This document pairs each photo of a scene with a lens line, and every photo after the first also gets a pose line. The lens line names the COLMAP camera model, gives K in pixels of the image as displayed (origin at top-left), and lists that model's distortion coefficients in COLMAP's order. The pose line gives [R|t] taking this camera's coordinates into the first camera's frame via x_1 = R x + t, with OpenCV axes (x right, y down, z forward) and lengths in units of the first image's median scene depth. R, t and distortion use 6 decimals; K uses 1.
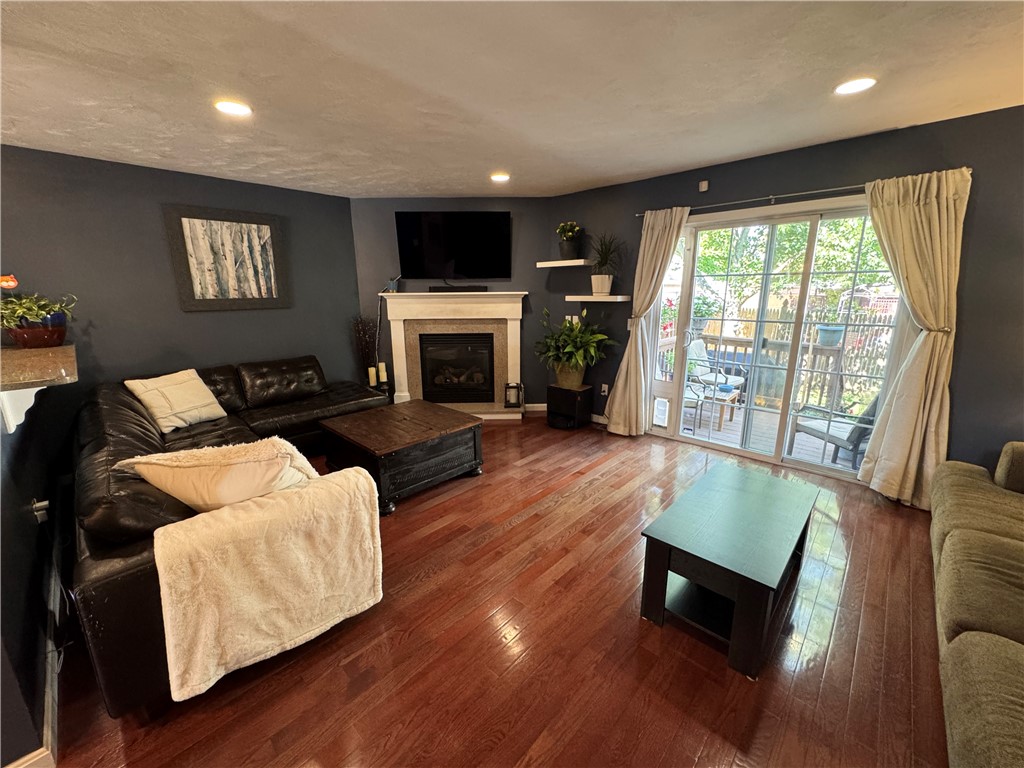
lens RADIAL K [[409.6, 0, 509.9], [0, 409.6, 383.9], [0, 0, 1]] dist [0.001403, -0.000018]
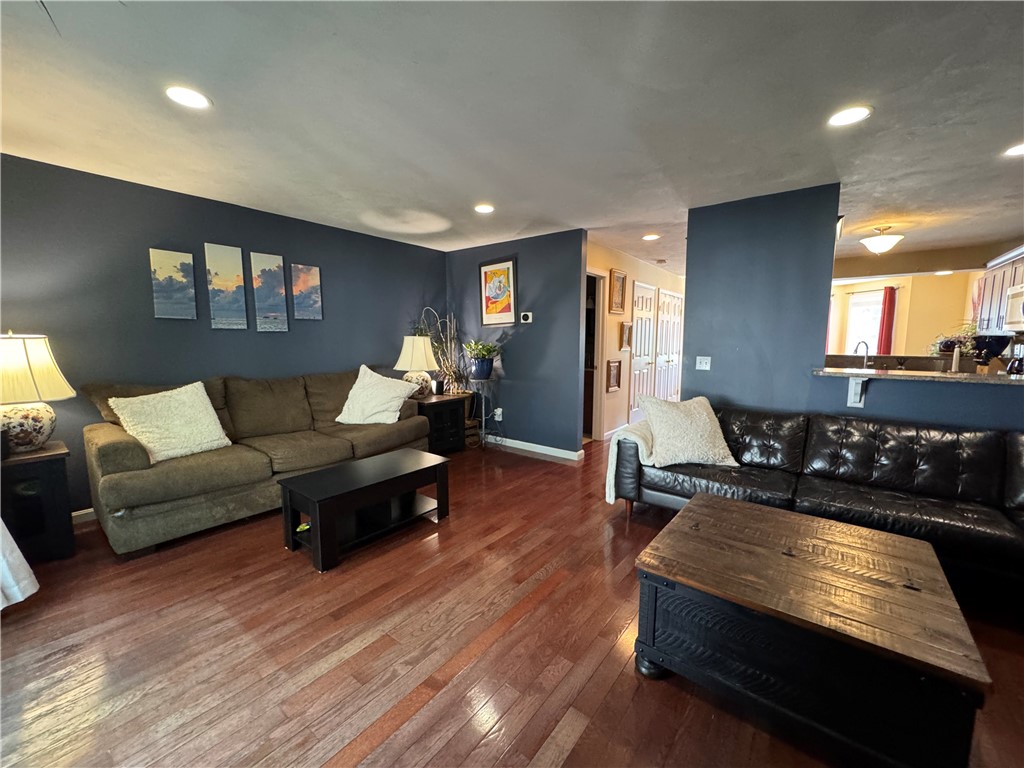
lens RADIAL K [[409.6, 0, 510.0], [0, 409.6, 387.2], [0, 0, 1]] dist [0.001403, -0.000018]
pose [[-0.995821, 0.017084, -0.089713, 0.103309], [-0.014502, 0.940303, 0.340030, -0.224604], [0.090166, 0.339910, -0.936126, 1.136535]]
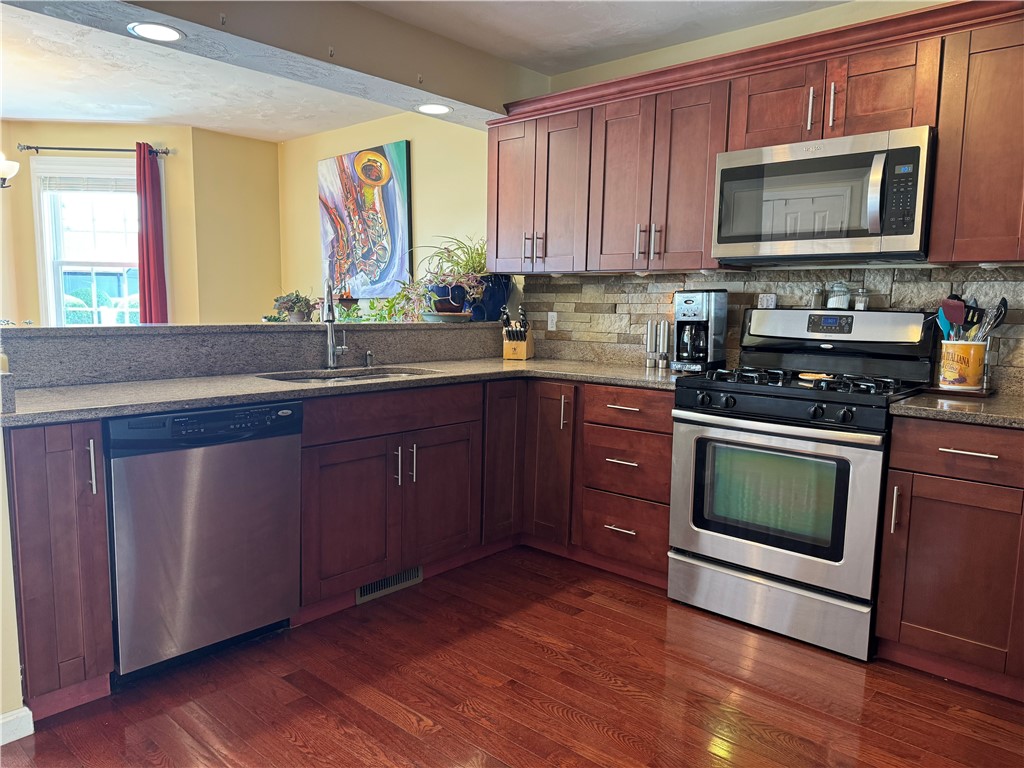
lens RADIAL K [[710.3, 0, 516.3], [0, 710.3, 389.1], [0, 0, 1]] dist [0.067205, -0.084111]
pose [[0.025467, 0.127345, -0.991531, -0.472194], [-0.243105, 0.962867, 0.117420, 0.065606], [0.969666, 0.238056, 0.055480, 0.036155]]
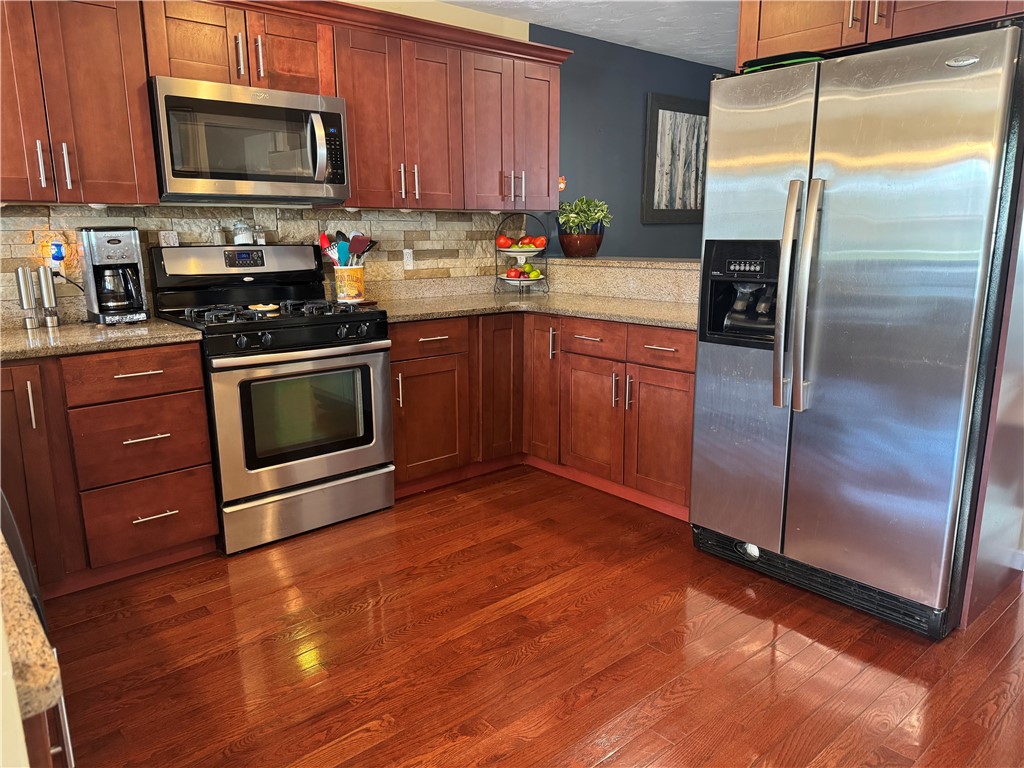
lens RADIAL K [[710.3, 0, 511.5], [0, 710.3, 386.7], [0, 0, 1]] dist [0.067205, -0.084111]
pose [[0.994911, 0.022228, -0.098272, -0.833162], [-0.023421, 0.999665, -0.011008, 0.157762], [0.097994, 0.013254, 0.995099, -0.409975]]
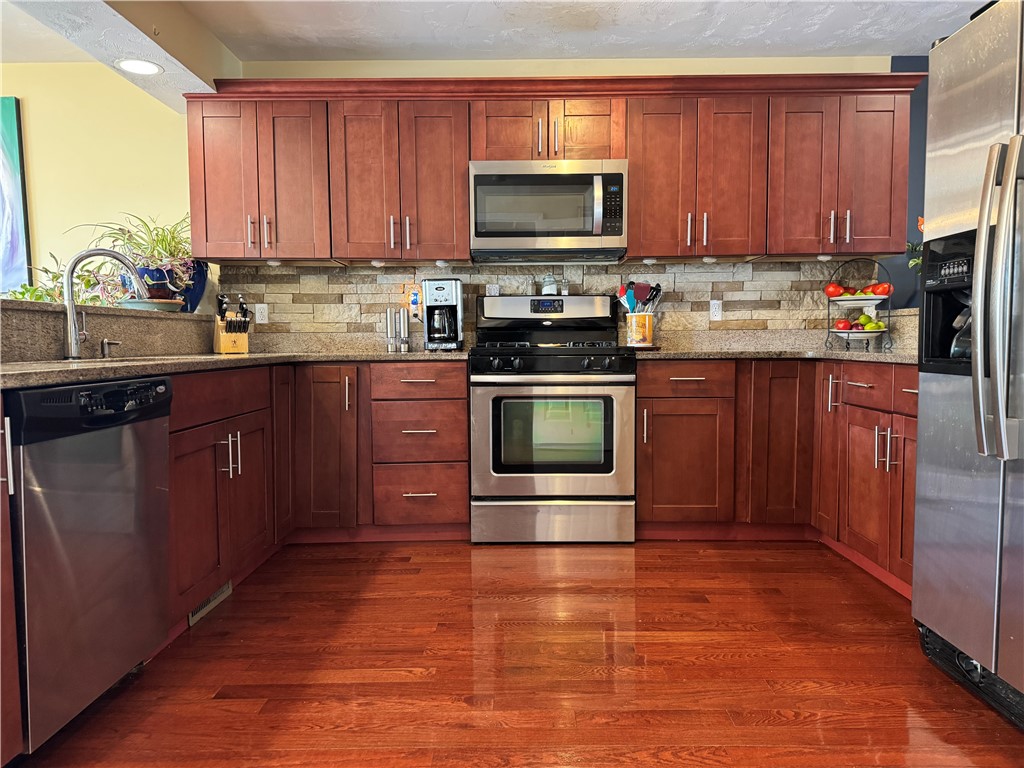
lens RADIAL K [[710.3, 0, 517.2], [0, 710.3, 389.1], [0, 0, 1]] dist [0.067205, -0.084111]
pose [[0.682293, 0.052088, -0.729221, -0.539761], [-0.163827, 0.982985, -0.083070, 0.207121], [0.712487, 0.176144, 0.679217, -0.285358]]
